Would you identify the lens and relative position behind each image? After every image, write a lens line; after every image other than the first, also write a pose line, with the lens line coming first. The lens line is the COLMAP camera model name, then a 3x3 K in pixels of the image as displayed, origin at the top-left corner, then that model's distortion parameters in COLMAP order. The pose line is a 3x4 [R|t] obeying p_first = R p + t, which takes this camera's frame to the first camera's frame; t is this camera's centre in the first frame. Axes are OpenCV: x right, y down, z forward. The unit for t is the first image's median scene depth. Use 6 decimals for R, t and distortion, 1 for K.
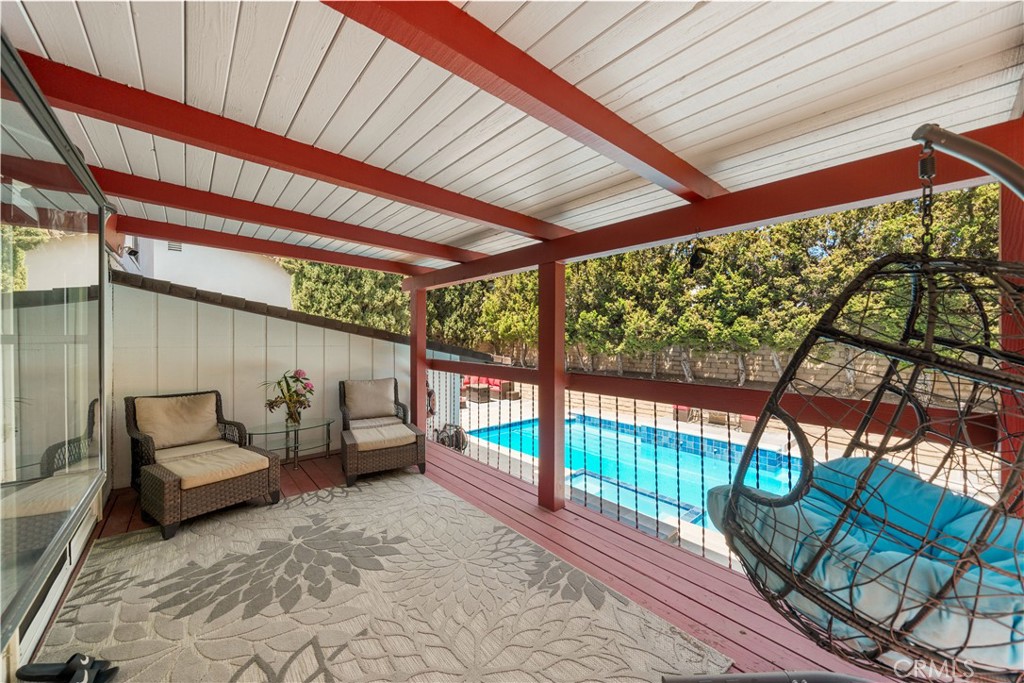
lens RADIAL K [[368.6, 0, 505.2], [0, 368.6, 341.7], [0, 0, 1]] dist [-0.004466, 0.000282]
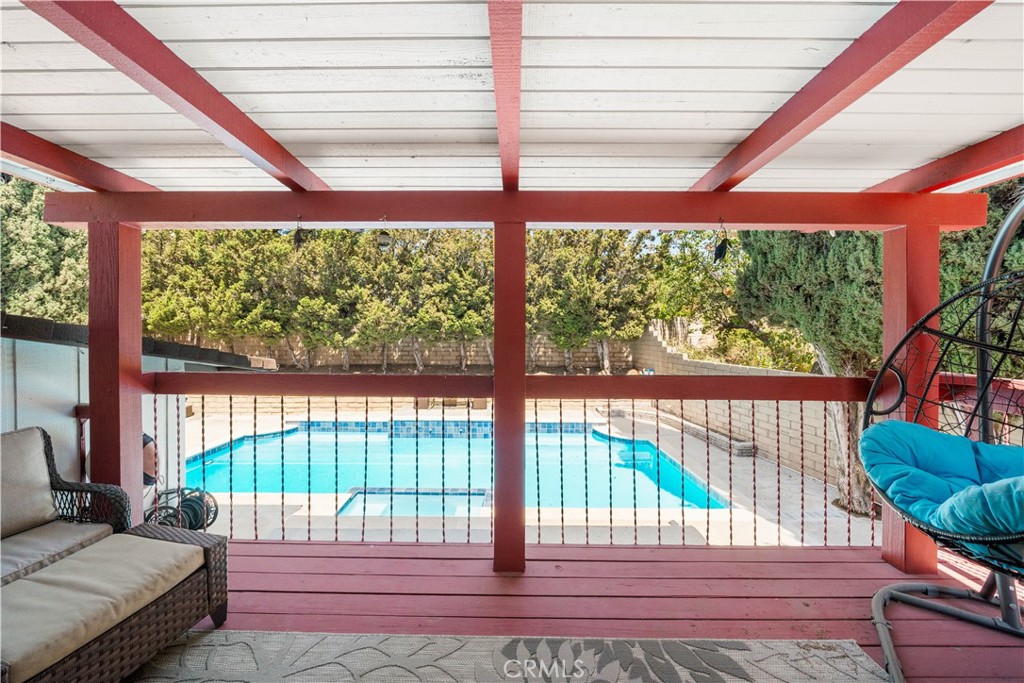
lens RADIAL K [[353.6, 0, 506.5], [0, 353.6, 332.9], [0, 0, 1]] dist [-0.003300, -0.001090]
pose [[0.659803, -0.008765, 0.751387, -0.109771], [0.007888, 0.999958, 0.004738, -0.001974], [-0.751397, 0.002801, 0.659845, 0.154862]]
